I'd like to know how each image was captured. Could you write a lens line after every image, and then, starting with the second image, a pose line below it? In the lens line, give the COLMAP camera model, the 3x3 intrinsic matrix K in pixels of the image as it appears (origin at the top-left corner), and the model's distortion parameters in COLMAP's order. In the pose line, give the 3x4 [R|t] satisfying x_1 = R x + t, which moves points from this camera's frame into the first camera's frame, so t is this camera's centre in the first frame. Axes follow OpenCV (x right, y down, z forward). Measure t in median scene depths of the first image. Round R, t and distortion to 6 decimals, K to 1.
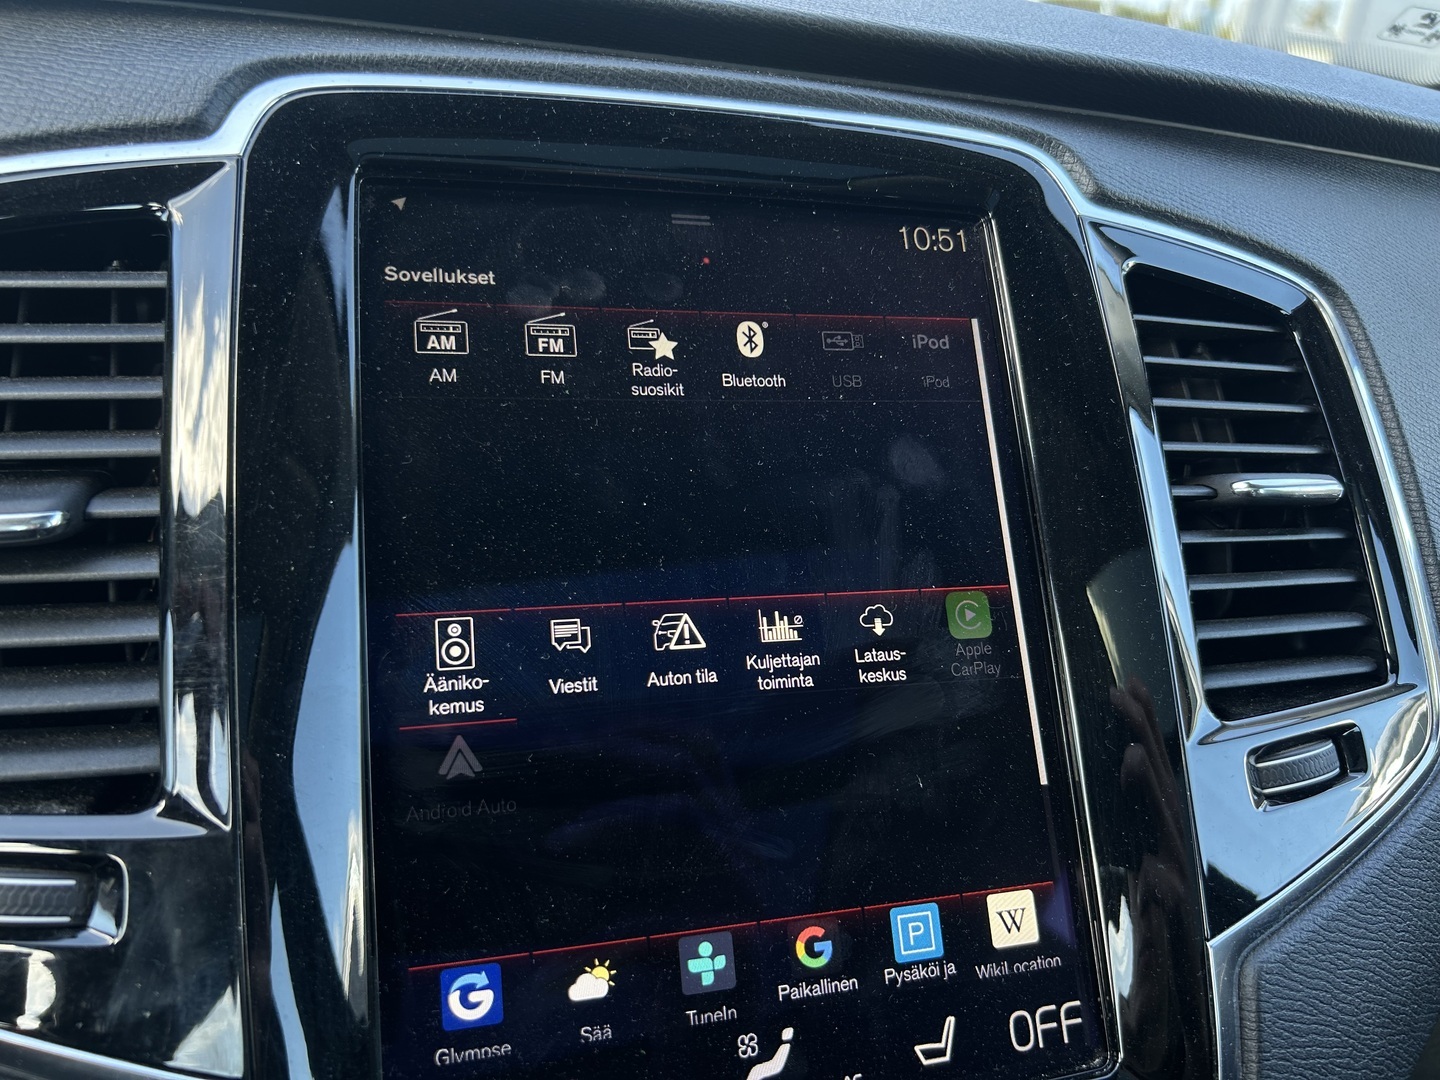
lens RADIAL K [[1070.8, 0, 727.5], [0, 1070.8, 526.6], [0, 0, 1]] dist [-0.022502, -0.001098]
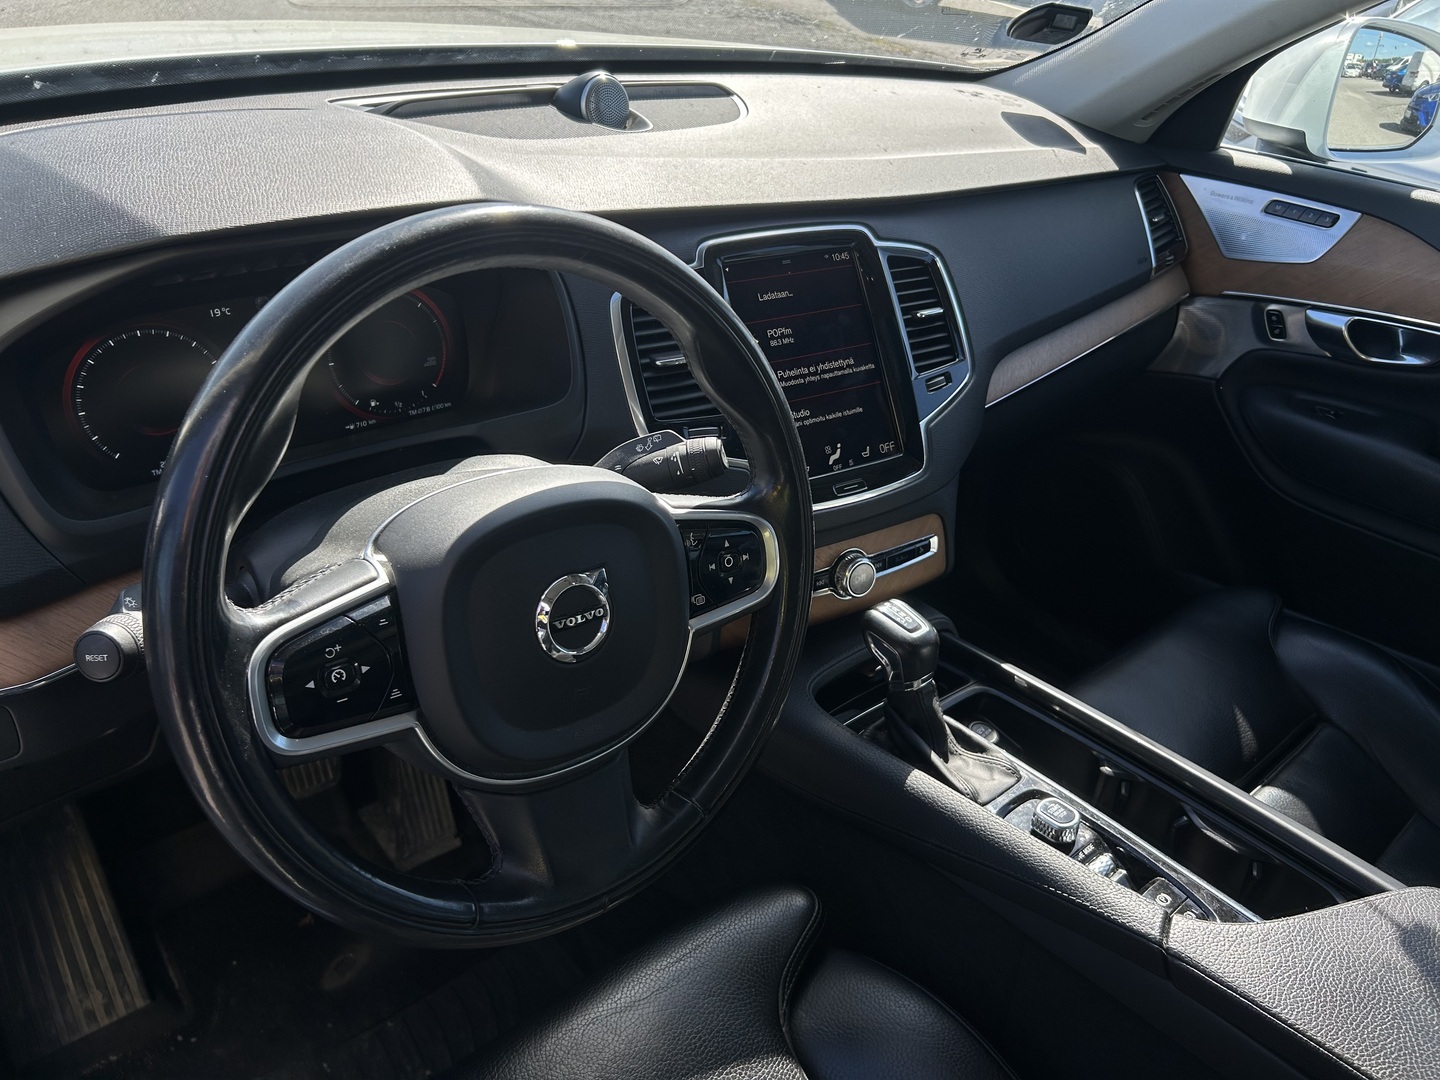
lens RADIAL K [[1070.8, 0, 720.3], [0, 1070.8, 532.2], [0, 0, 1]] dist [-0.022502, -0.001098]
pose [[0.955530, -0.162530, 0.246063, -1.413050], [0.106016, 0.967951, 0.227664, -0.251683], [-0.275179, -0.191453, 0.942137, -2.858286]]
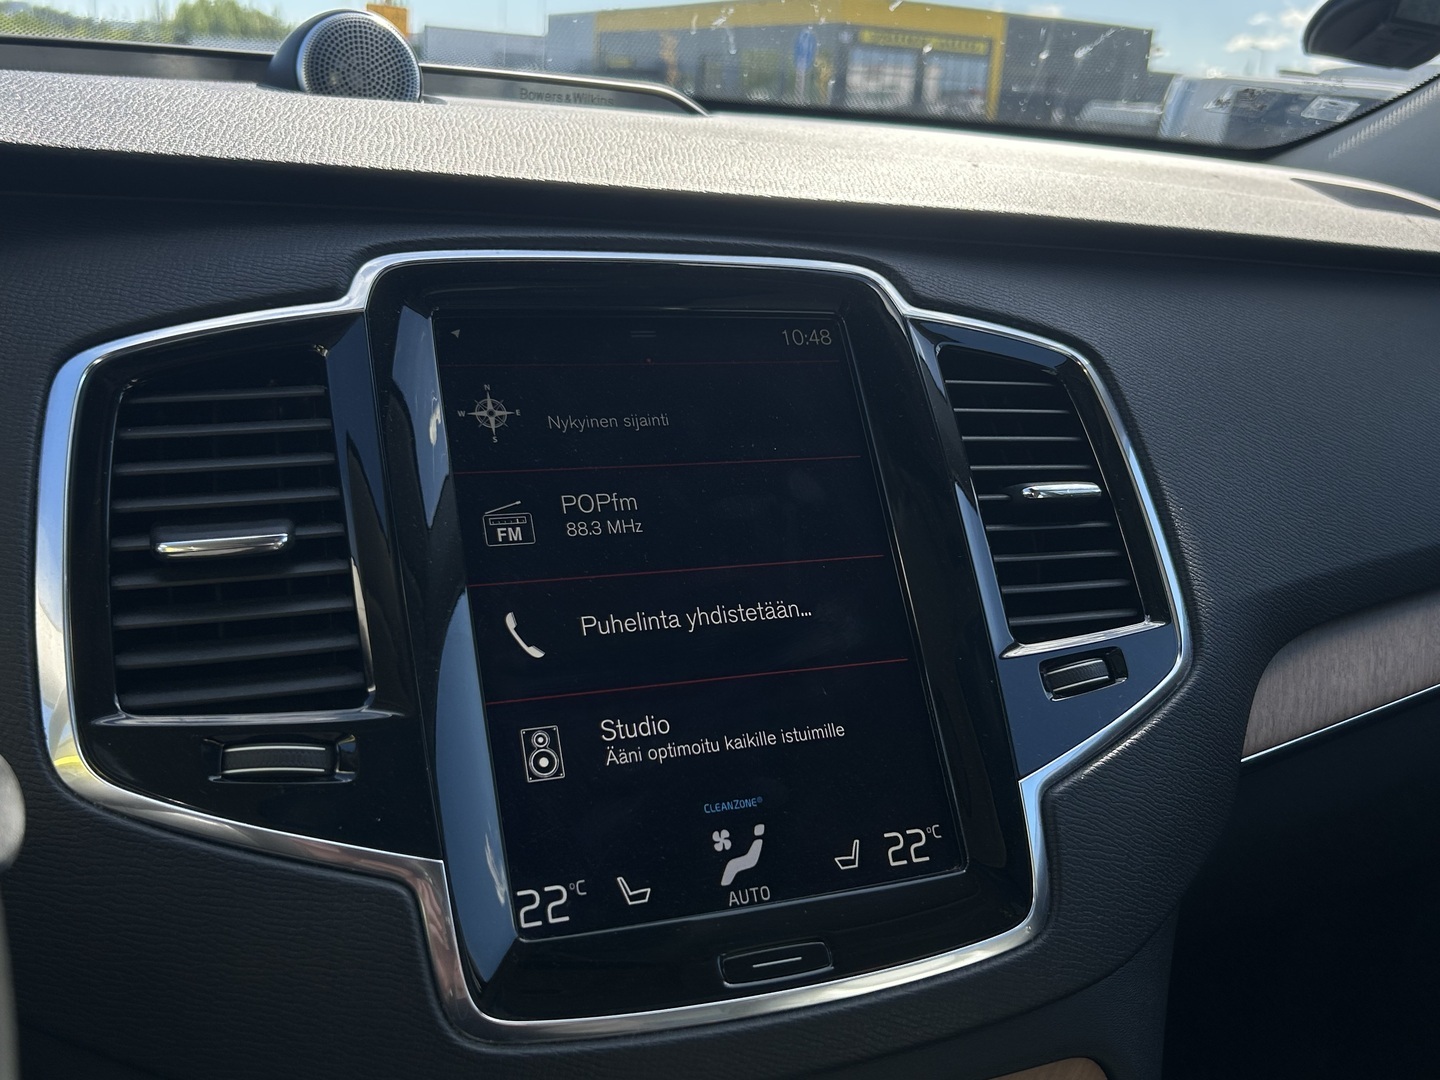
lens RADIAL K [[1402.7, 0, 710.3], [0, 1402.7, 531.1], [0, 0, 1]] dist [0.071834, 0.000000]
pose [[0.993110, -0.062816, 0.098925, -0.156431], [0.072593, 0.992481, -0.098553, 0.190165], [-0.091991, 0.105055, 0.990203, -0.943122]]
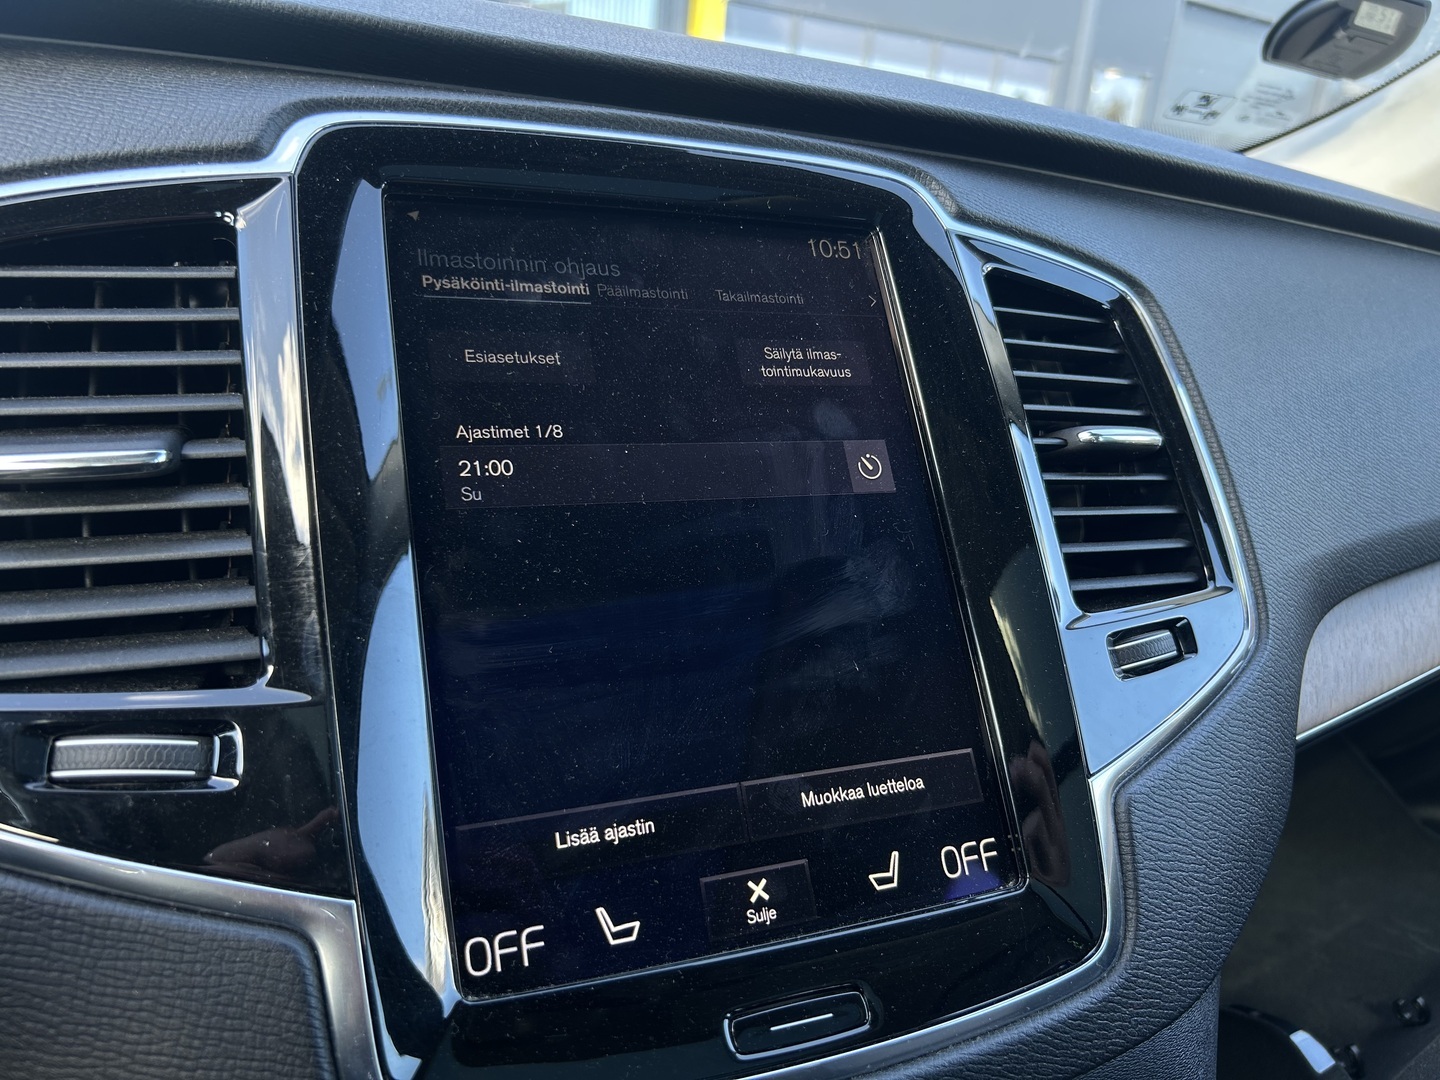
lens RADIAL K [[1070.8, 0, 710.7], [0, 1070.8, 527.6], [0, 0, 1]] dist [-0.022502, -0.001098]
pose [[0.992111, -0.041537, 0.118280, -0.123104], [0.050464, 0.996017, -0.073507, 0.153552], [-0.114756, 0.078896, 0.990256, -0.213946]]
